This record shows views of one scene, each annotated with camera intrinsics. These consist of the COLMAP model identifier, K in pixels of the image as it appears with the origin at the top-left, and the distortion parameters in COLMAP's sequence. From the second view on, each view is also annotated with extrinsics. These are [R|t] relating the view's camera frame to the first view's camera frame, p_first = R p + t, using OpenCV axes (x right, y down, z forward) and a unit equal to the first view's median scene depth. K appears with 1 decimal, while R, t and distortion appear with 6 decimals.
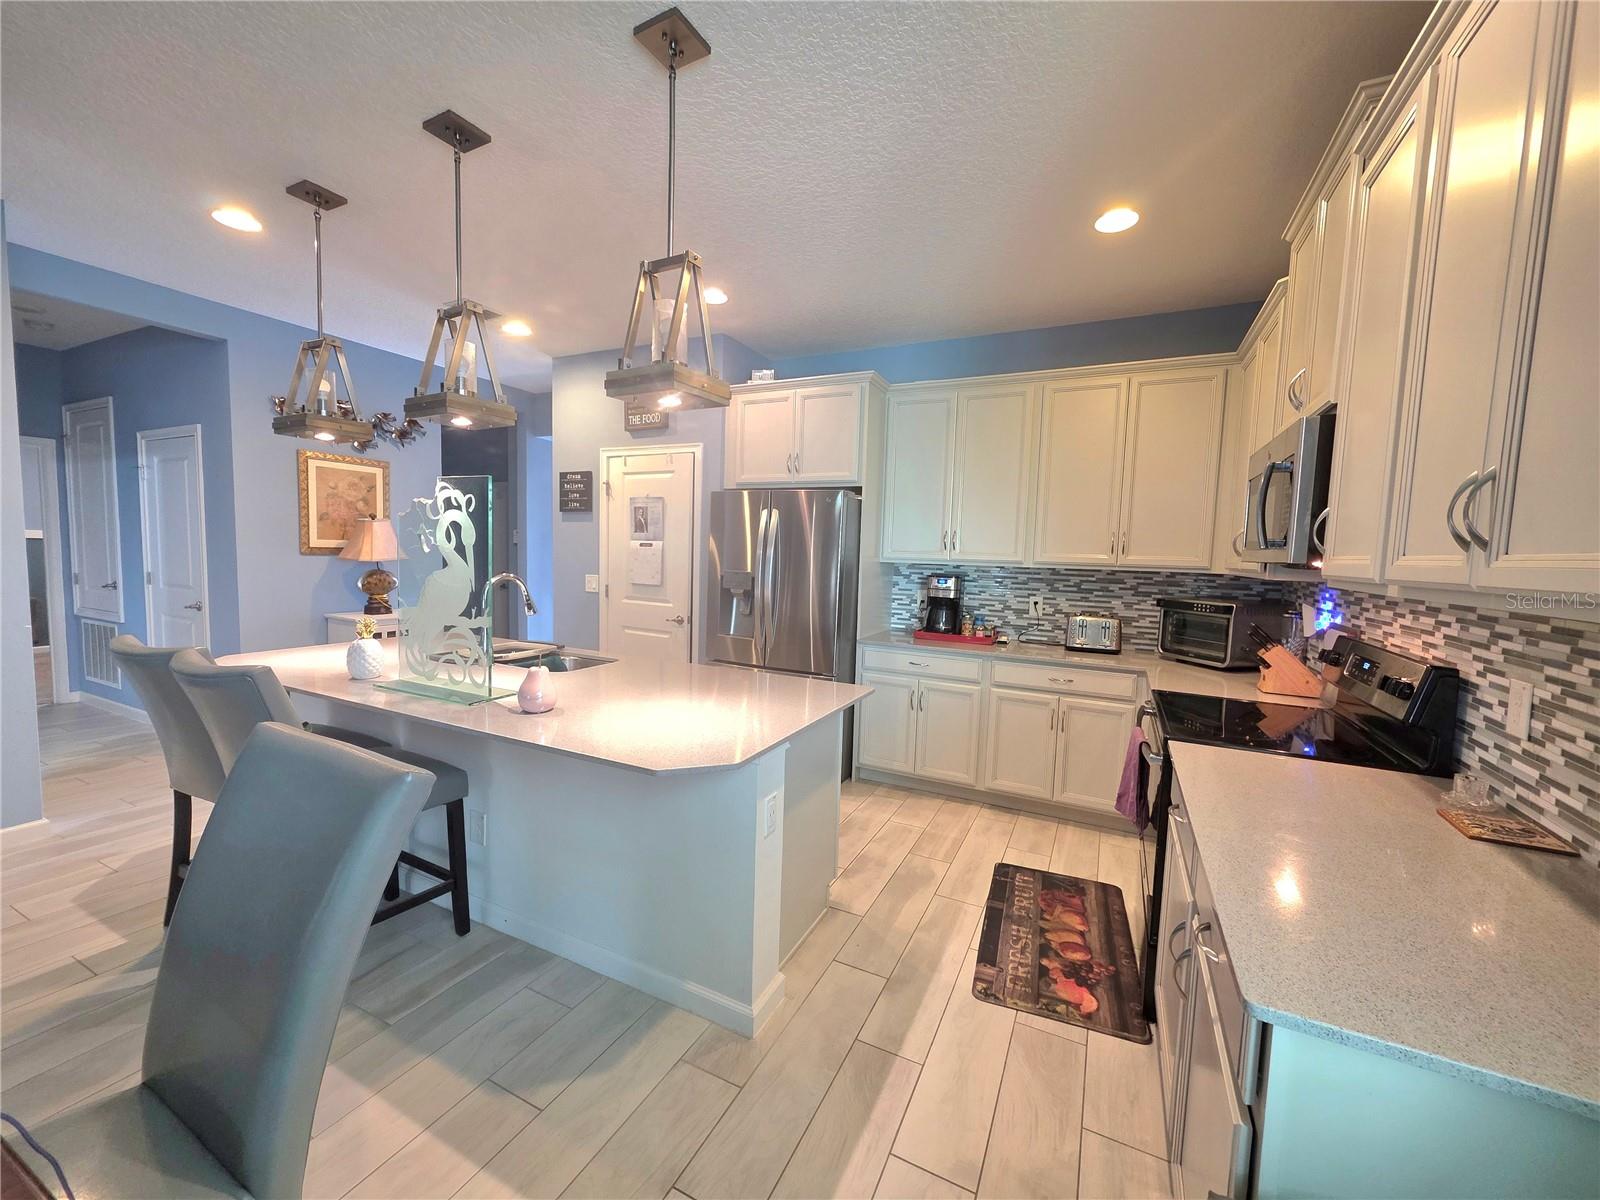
lens RADIAL K [[638.0, 0, 796.6], [0, 638.0, 601.3], [0, 0, 1]] dist [0.004602, -0.000100]
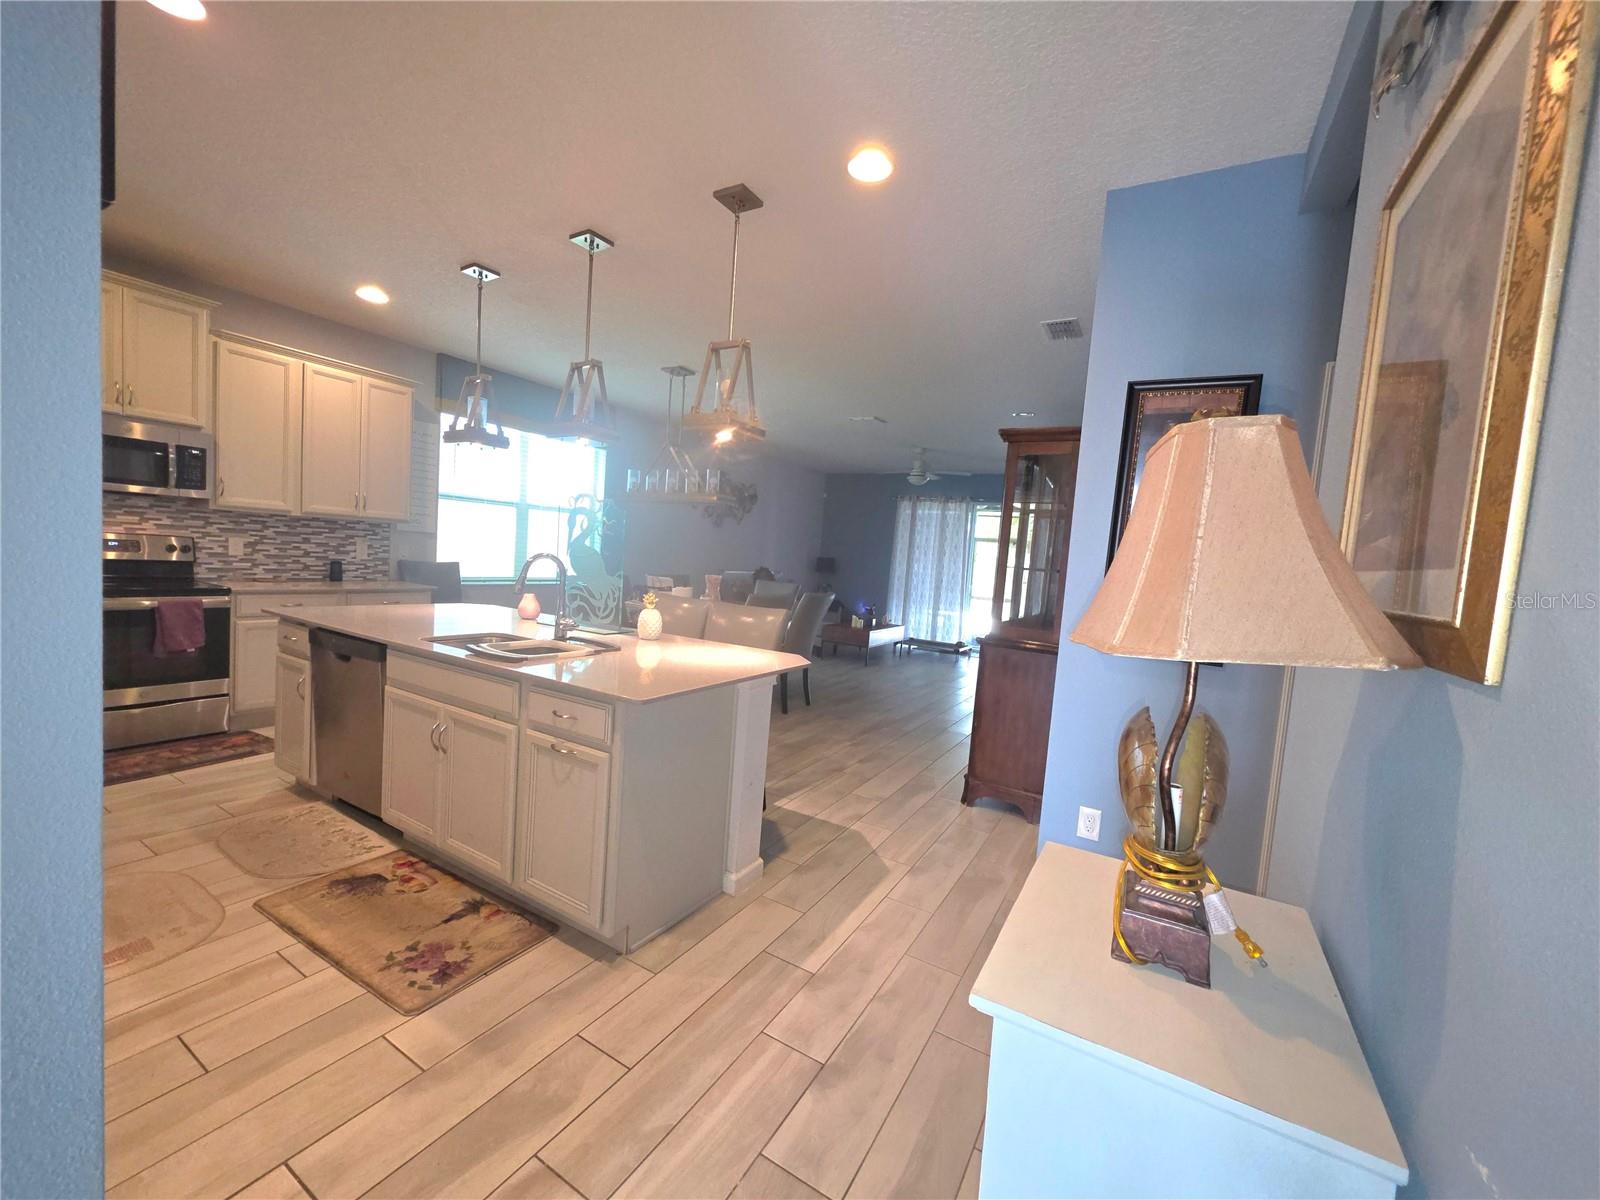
lens RADIAL K [[638.0, 0, 797.2], [0, 638.0, 600.5], [0, 0, 1]] dist [0.004602, -0.000100]
pose [[-0.991764, -0.109010, 0.067245, -0.557635], [-0.097520, 0.983038, 0.155324, -0.099064], [-0.083036, 0.147487, -0.985572, 1.190248]]
